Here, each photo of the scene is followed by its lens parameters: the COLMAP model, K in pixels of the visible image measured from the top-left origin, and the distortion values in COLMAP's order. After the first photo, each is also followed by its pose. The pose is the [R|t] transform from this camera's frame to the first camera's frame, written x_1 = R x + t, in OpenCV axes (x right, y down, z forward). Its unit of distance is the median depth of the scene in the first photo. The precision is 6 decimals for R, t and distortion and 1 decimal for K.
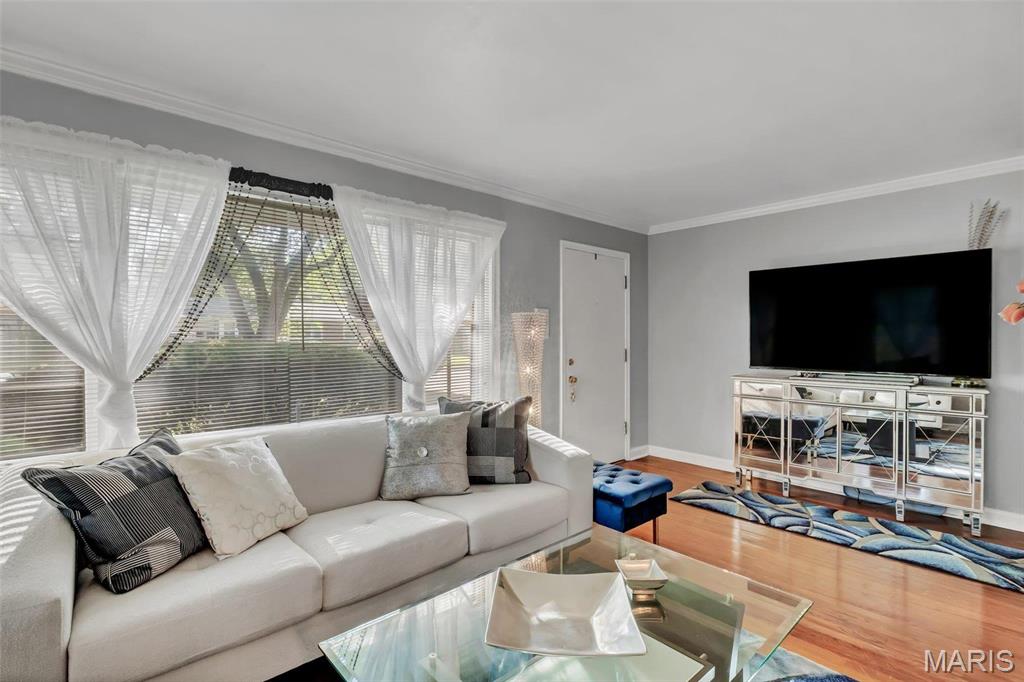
lens RADIAL K [[461.8, 0, 512.0], [0, 461.8, 337.0], [0, 0, 1]] dist [-0.010603, -0.000748]
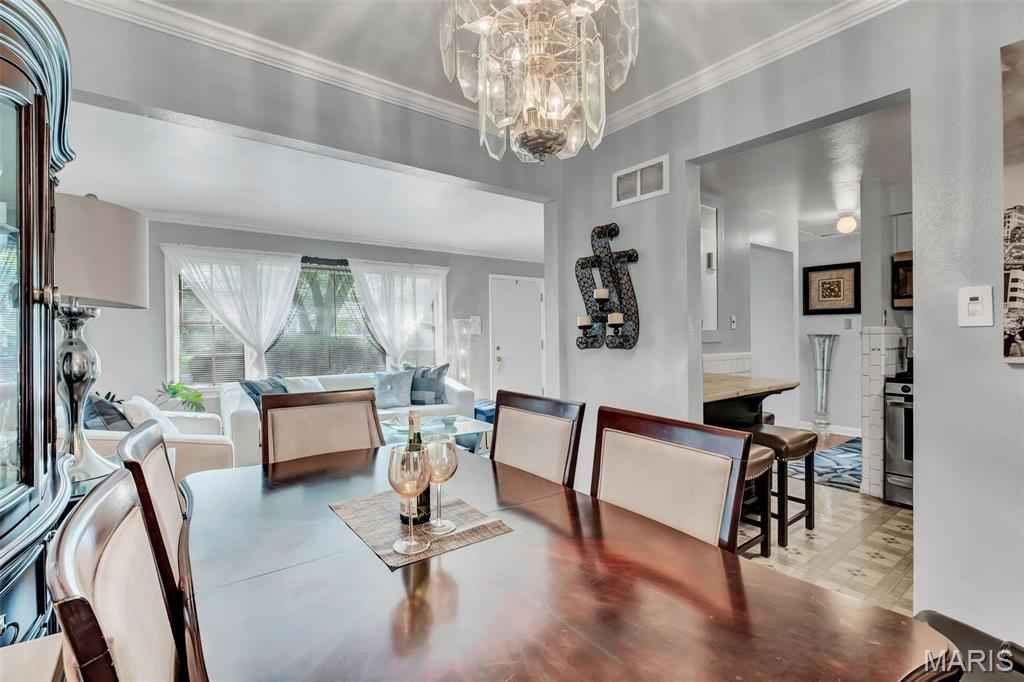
lens RADIAL K [[461.8, 0, 512.8], [0, 461.8, 343.2], [0, 0, 1]] dist [-0.010603, -0.000748]
pose [[0.994924, -0.000831, -0.100629, 0.540600], [0.002977, 0.999771, 0.021177, 0.003551], [0.100589, -0.021369, 0.994699, -0.969762]]
